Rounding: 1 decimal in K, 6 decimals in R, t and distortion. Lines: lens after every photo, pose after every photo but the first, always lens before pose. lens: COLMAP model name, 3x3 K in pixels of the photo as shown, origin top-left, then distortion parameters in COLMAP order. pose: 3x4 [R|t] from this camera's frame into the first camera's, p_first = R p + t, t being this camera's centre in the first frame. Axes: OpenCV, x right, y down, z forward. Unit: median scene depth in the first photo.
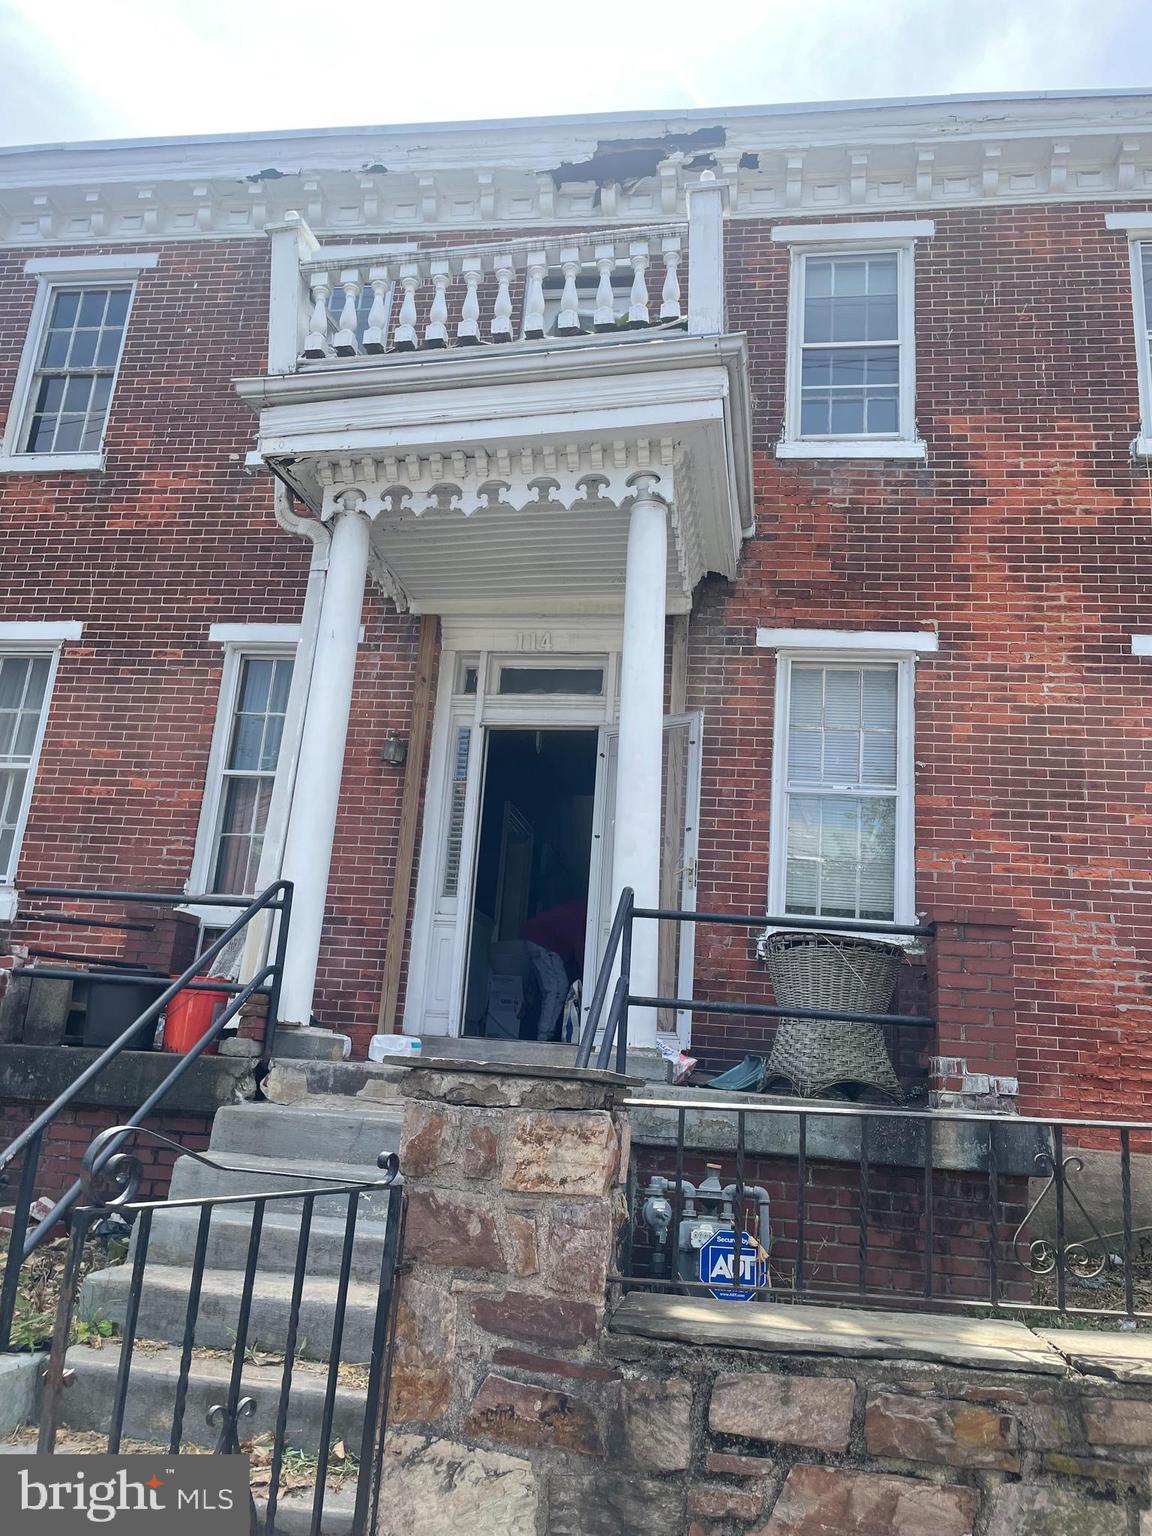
lens RADIAL K [[1160.3, 0, 576.0], [0, 1160.3, 768.0], [0, 0, 1]] dist [0.087531, -0.124913]
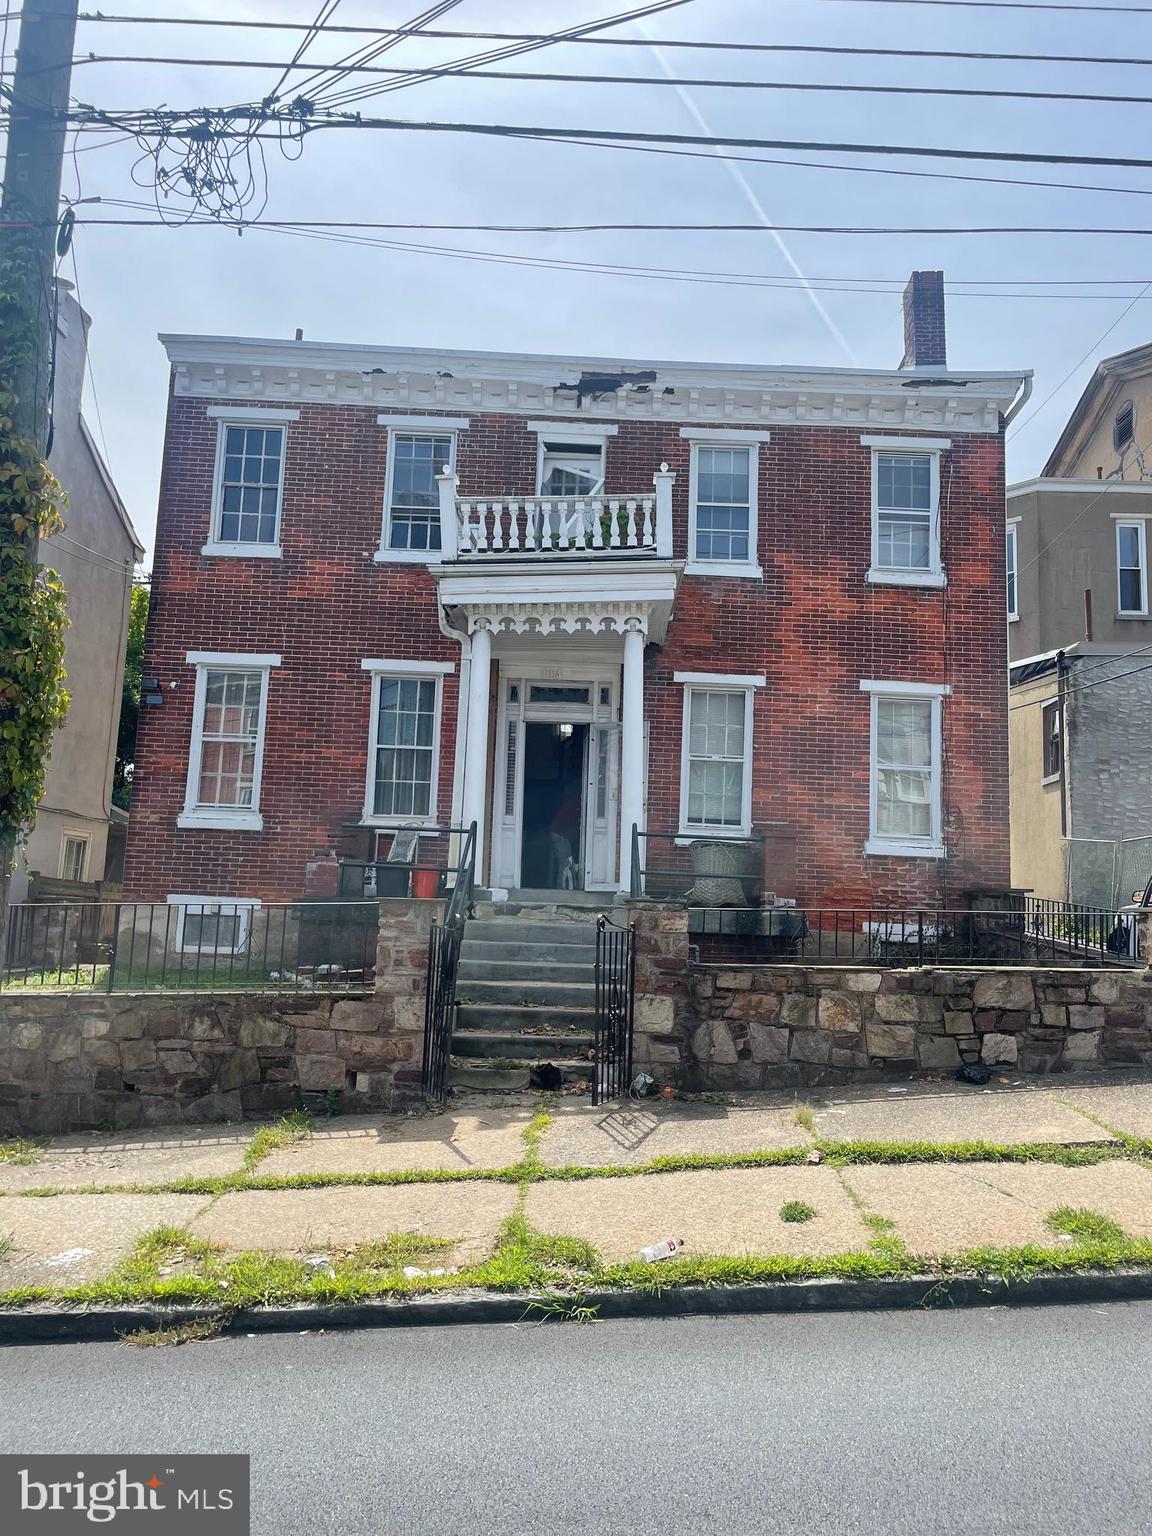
lens RADIAL K [[1160.3, 0, 576.0], [0, 1160.3, 768.0], [0, 0, 1]] dist [0.087531, -0.124913]
pose [[0.987014, -0.011323, 0.160235, -0.296427], [-0.010283, 0.991013, 0.133373, -0.209745], [-0.160305, -0.133289, 0.978027, -0.811555]]
